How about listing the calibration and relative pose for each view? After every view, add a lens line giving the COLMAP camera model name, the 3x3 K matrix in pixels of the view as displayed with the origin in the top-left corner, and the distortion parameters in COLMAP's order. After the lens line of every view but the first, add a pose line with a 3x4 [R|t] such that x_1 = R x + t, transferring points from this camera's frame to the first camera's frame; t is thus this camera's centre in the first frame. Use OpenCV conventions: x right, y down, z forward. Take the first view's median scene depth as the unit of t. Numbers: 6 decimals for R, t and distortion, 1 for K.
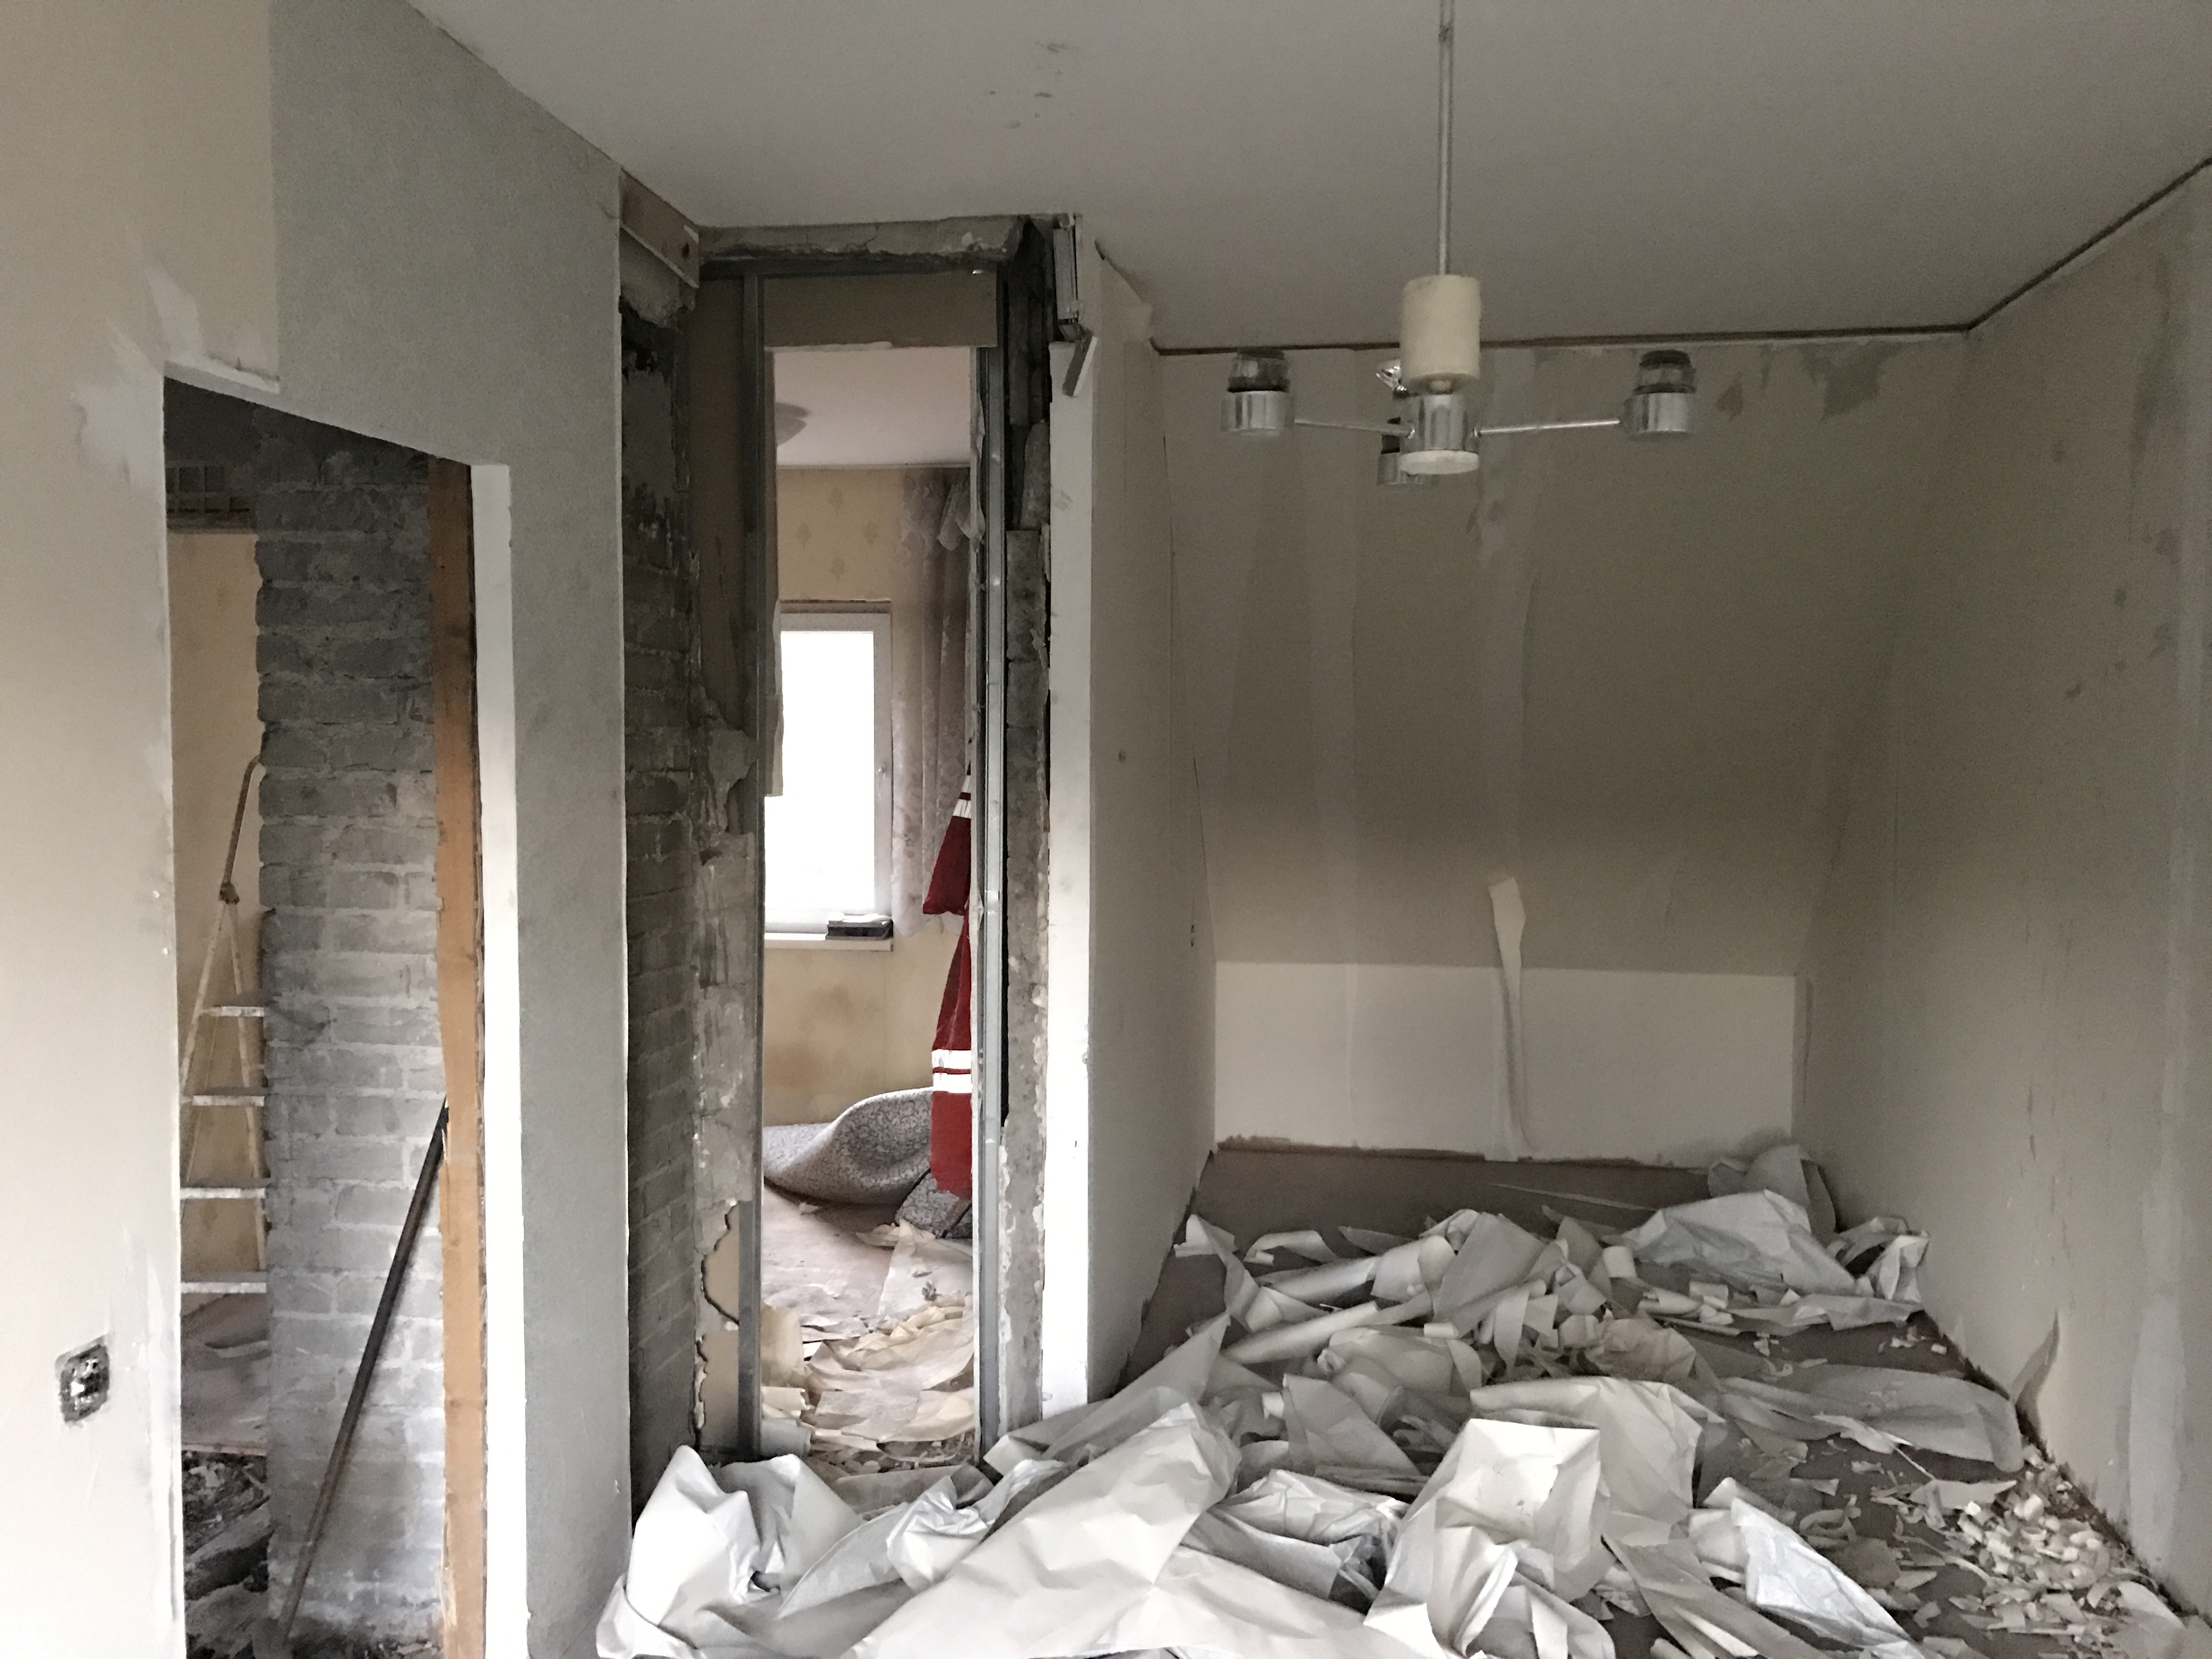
lens RADIAL K [[1820.8, 0, 1106.8], [0, 1820.8, 796.6], [0, 0, 1]] dist [0.032741, -0.031311]
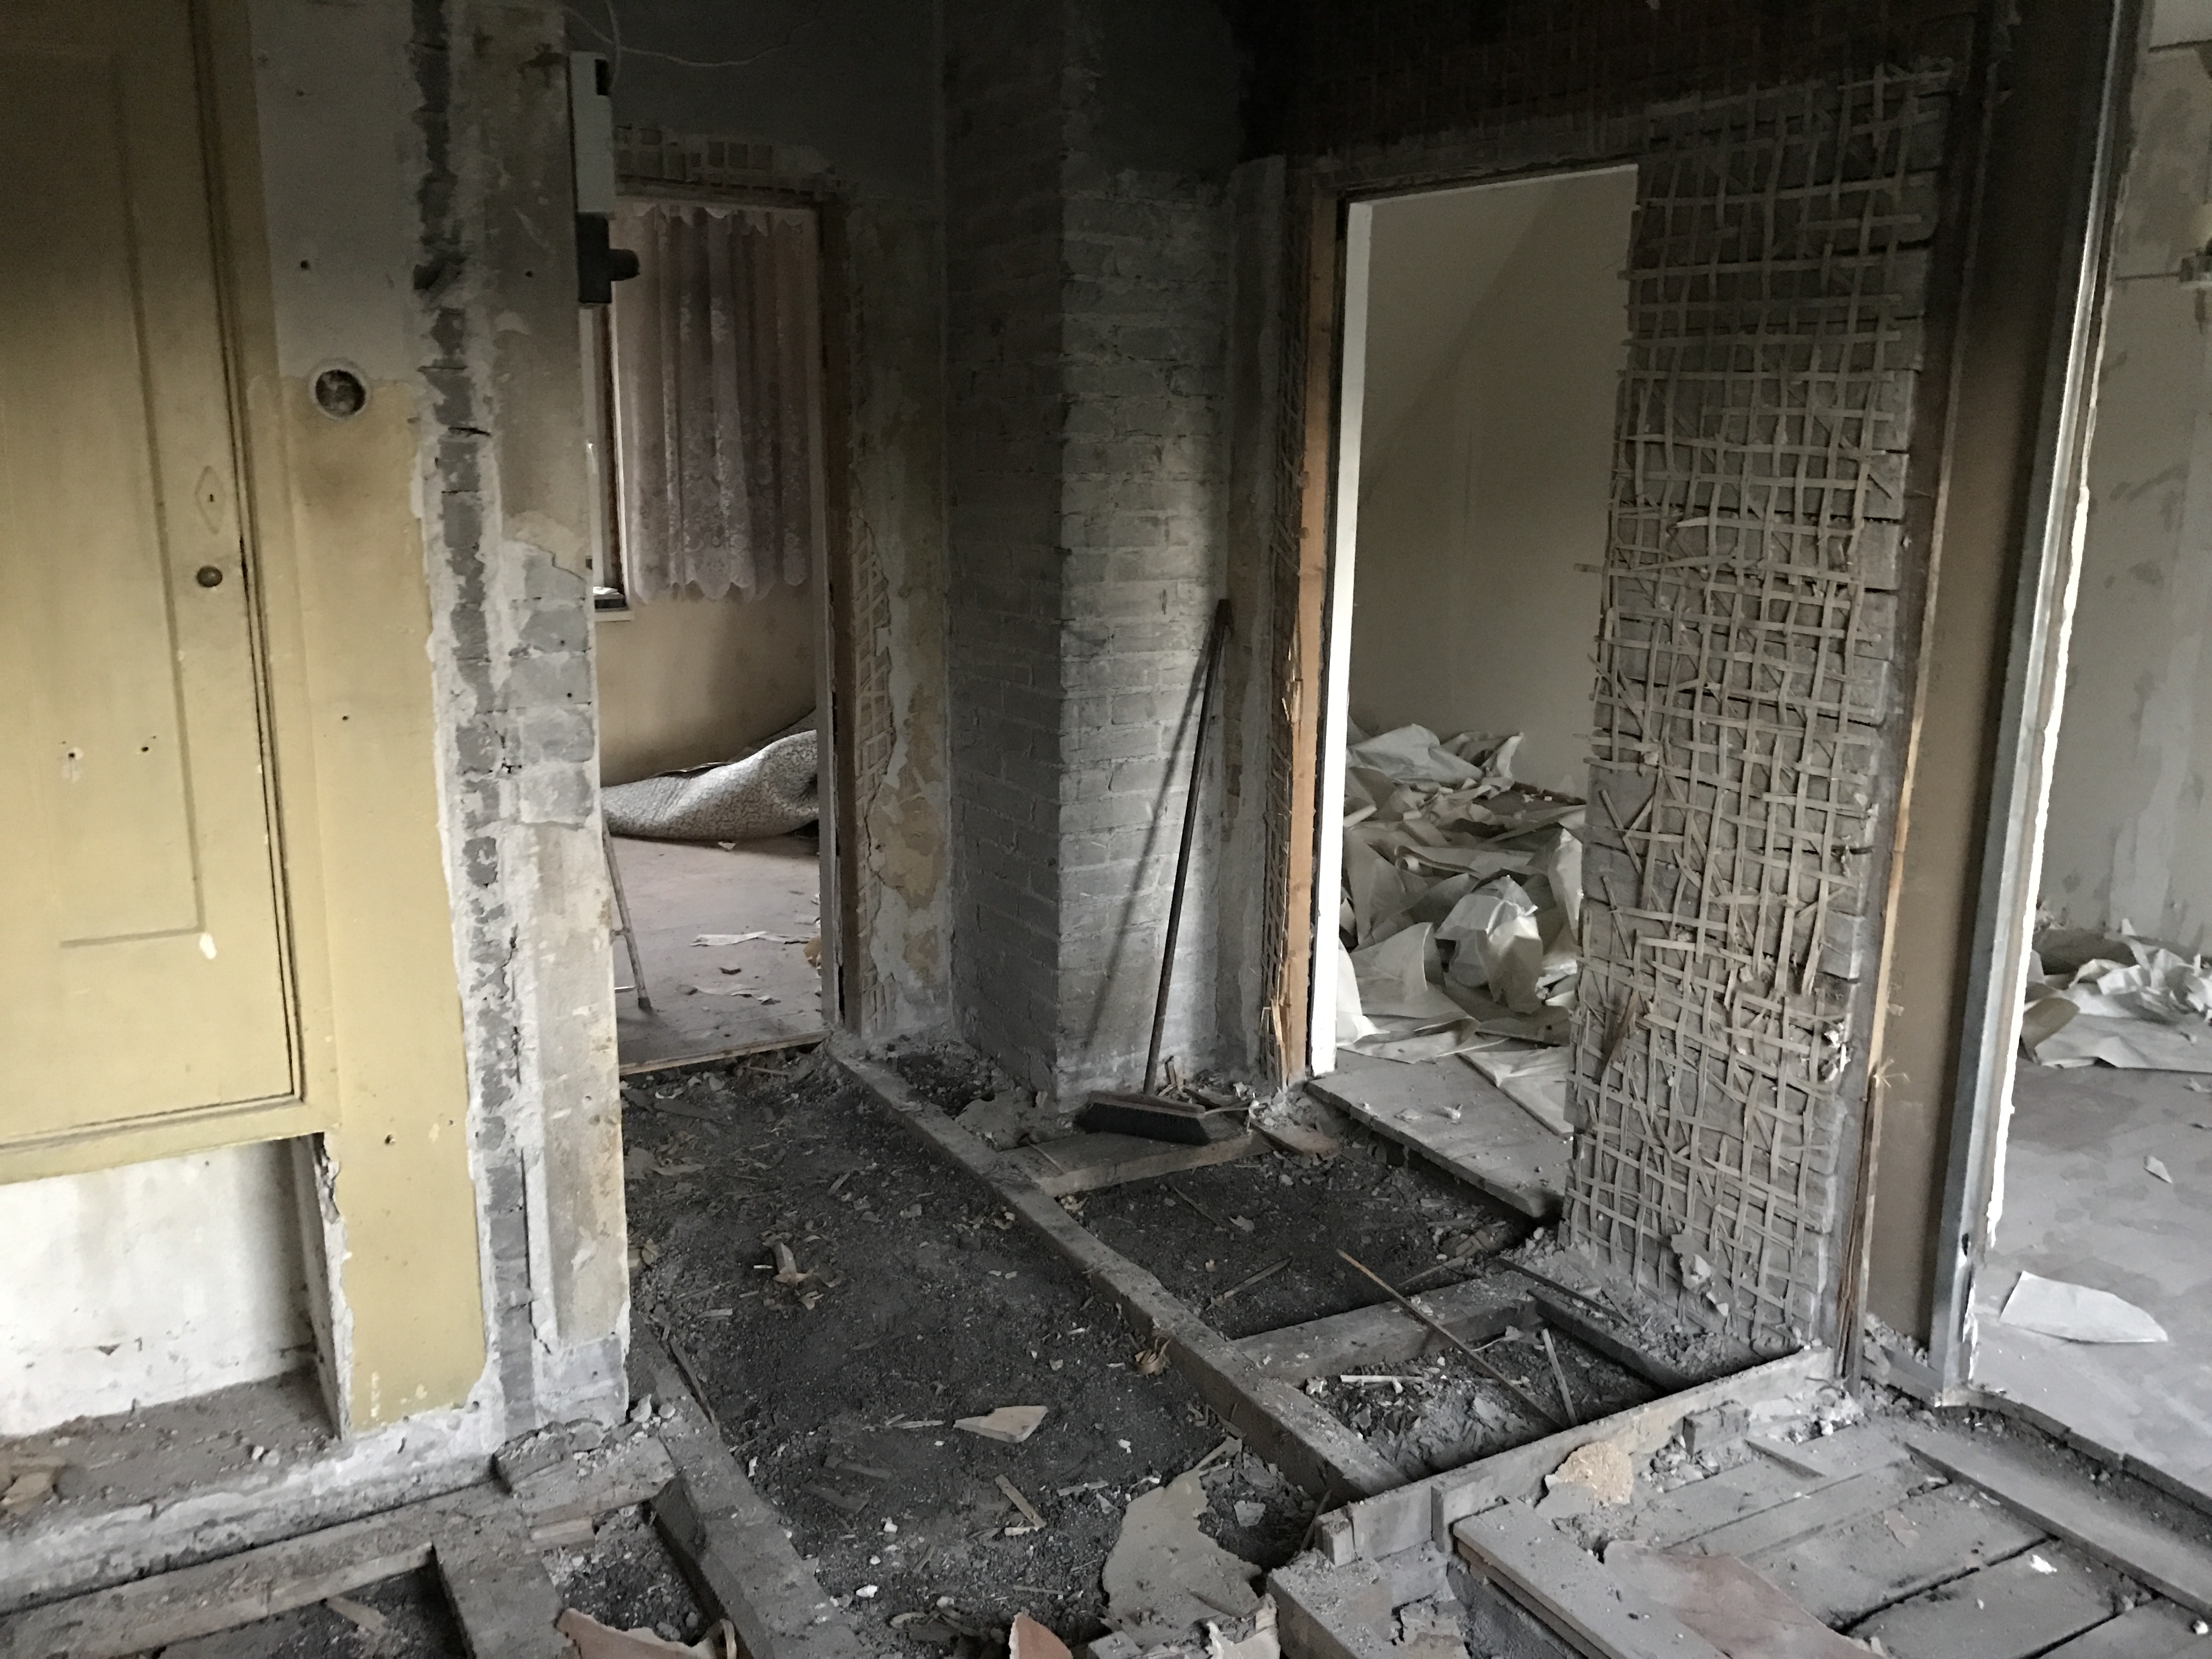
lens RADIAL K [[1820.8, 0, 1090.5], [0, 1820.8, 810.9], [0, 0, 1]] dist [0.032741, -0.031311]
pose [[0.774281, -0.129435, 0.619464, -1.236554], [0.016940, 0.982749, 0.184169, 0.007969], [-0.632615, -0.132105, 0.763116, 0.026633]]
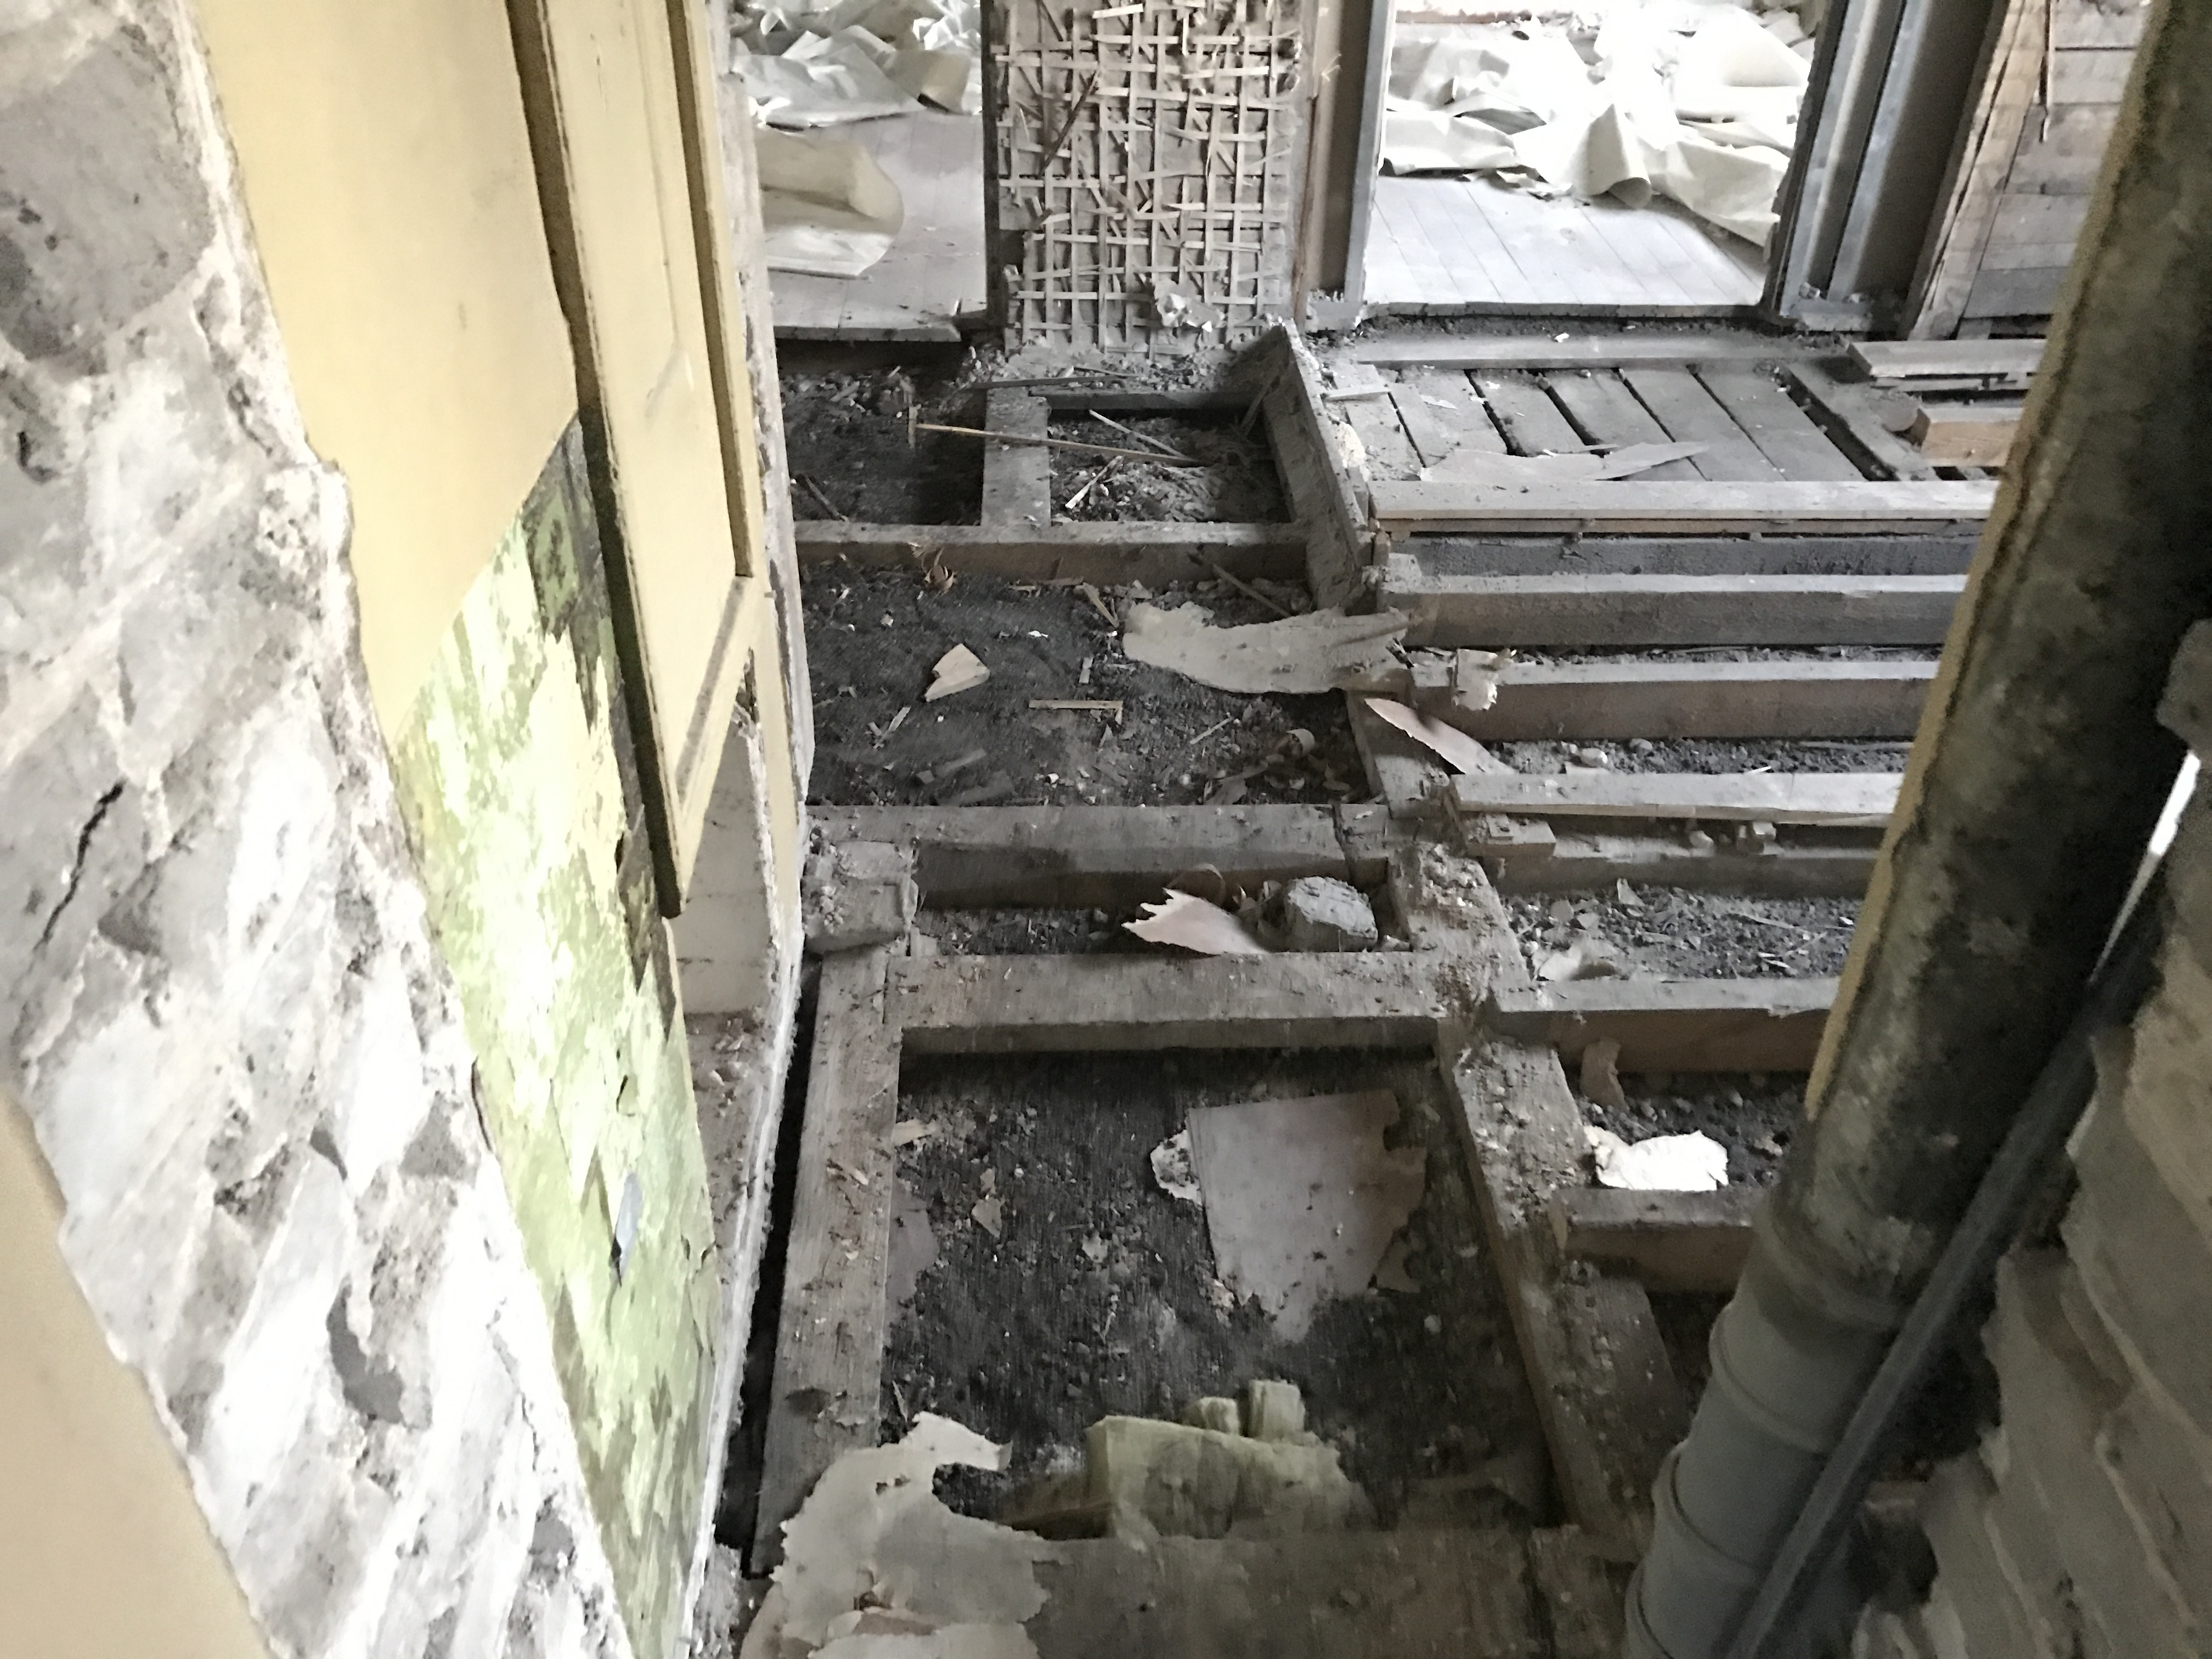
lens RADIAL K [[1820.8, 0, 1067.8], [0, 1820.8, 827.4], [0, 0, 1]] dist [0.032741, -0.031311]
pose [[-0.183299, -0.579806, 0.793868, -1.511826], [0.027322, 0.804234, 0.593685, 0.016663], [-0.982677, 0.130512, -0.131574, 0.836145]]
